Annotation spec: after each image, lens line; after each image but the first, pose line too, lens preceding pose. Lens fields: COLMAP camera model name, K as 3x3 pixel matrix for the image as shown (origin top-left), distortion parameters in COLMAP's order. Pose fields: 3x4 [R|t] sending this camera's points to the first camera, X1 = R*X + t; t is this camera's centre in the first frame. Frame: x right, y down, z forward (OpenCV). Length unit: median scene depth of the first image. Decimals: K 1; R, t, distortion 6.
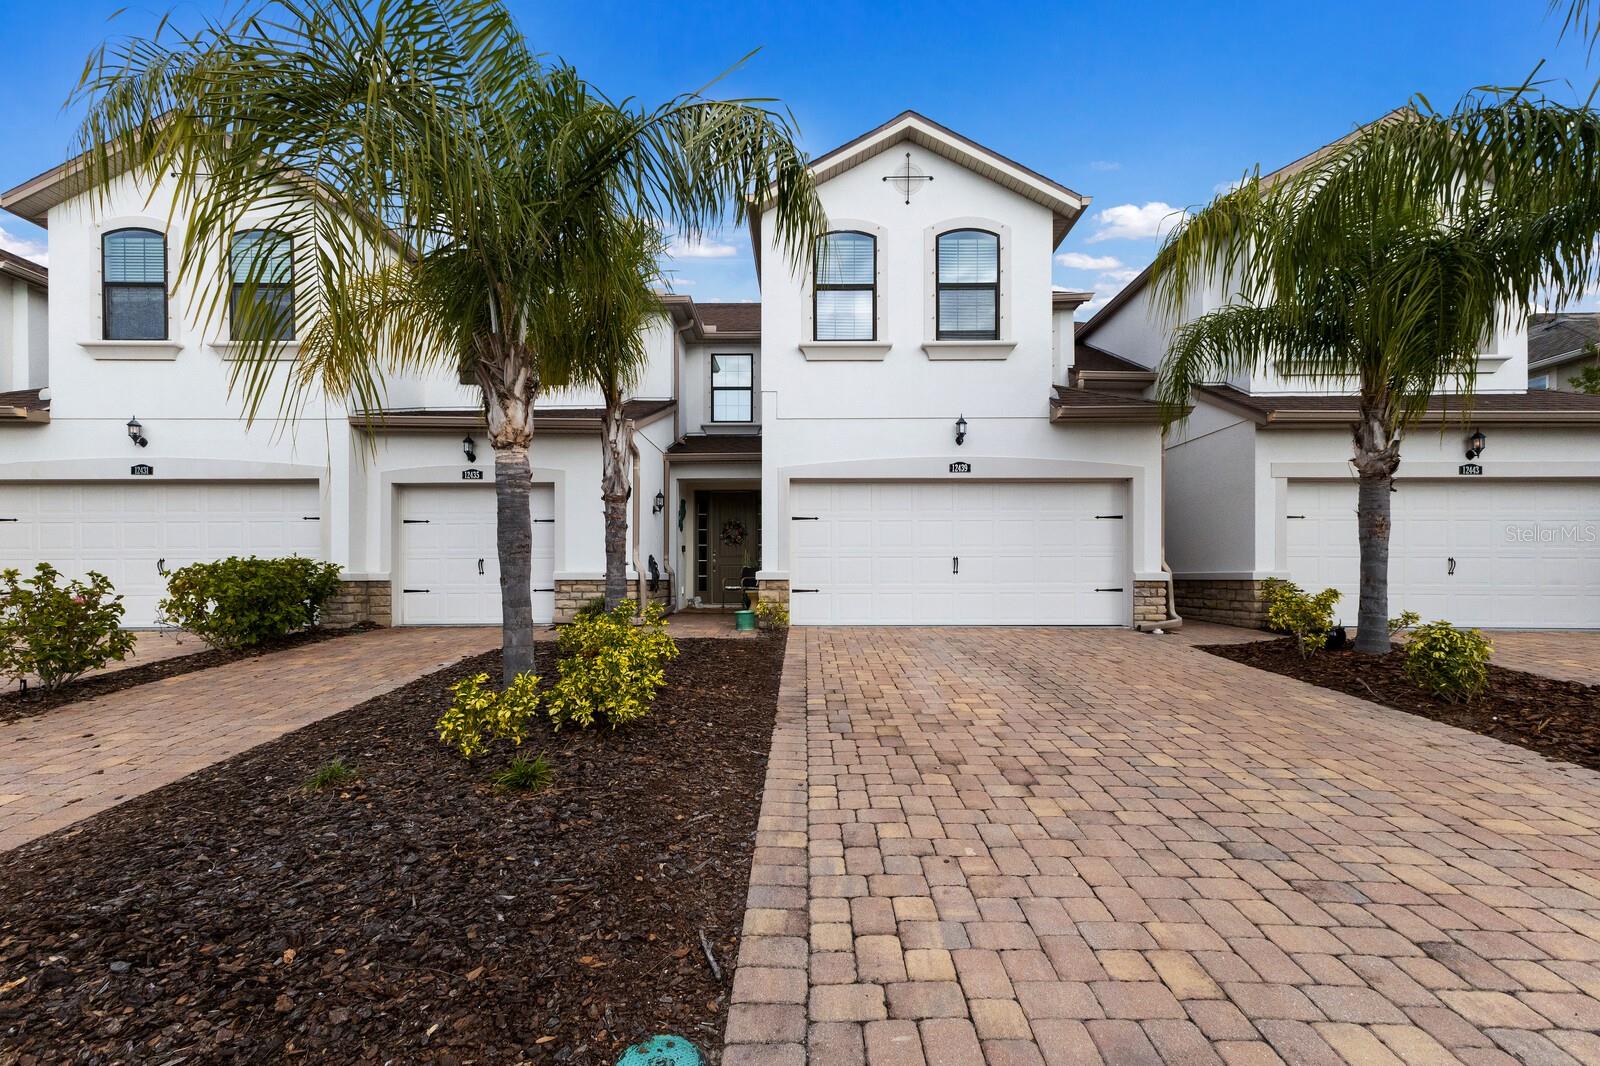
lens RADIAL K [[691.7, 0, 797.1], [0, 691.7, 533.2], [0, 0, 1]] dist [0.022805, -0.001439]
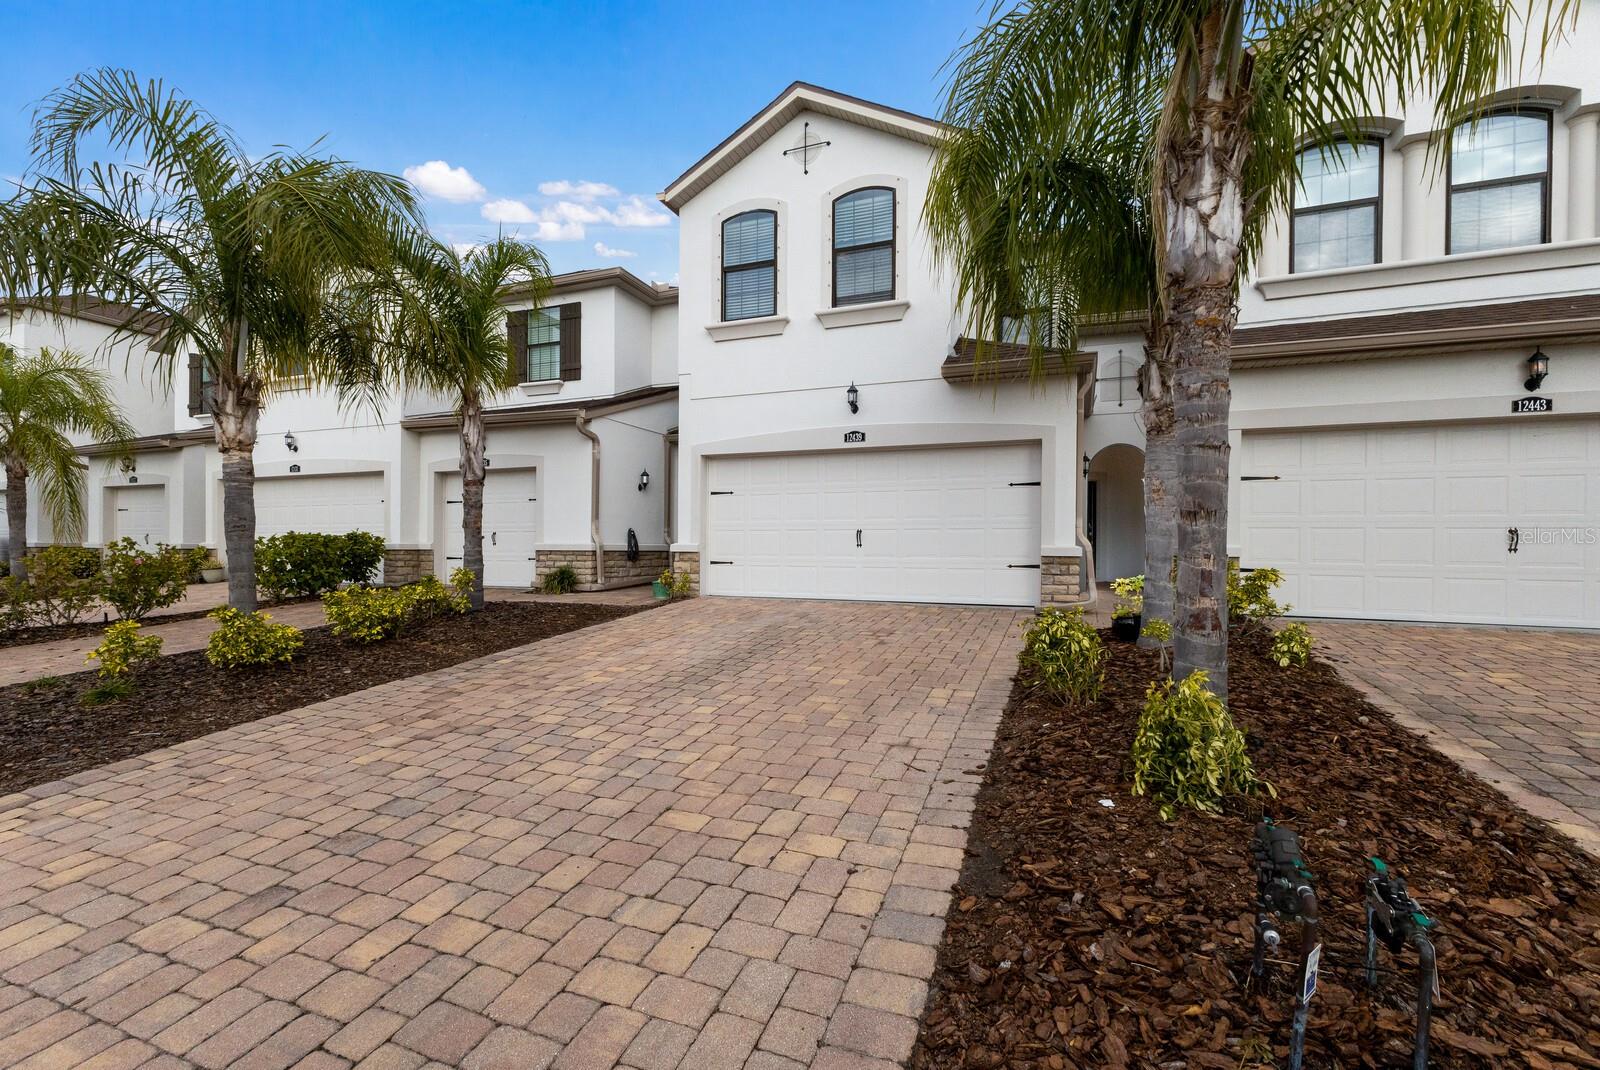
lens RADIAL K [[691.7, 0, 763.3], [0, 691.7, 499.8], [0, 0, 1]] dist [0.022805, -0.001439]
pose [[0.933383, -0.018964, -0.358379, 0.459466], [0.017303, 0.999820, -0.007843, -0.001867], [0.358463, 0.001120, 0.933543, 0.054160]]
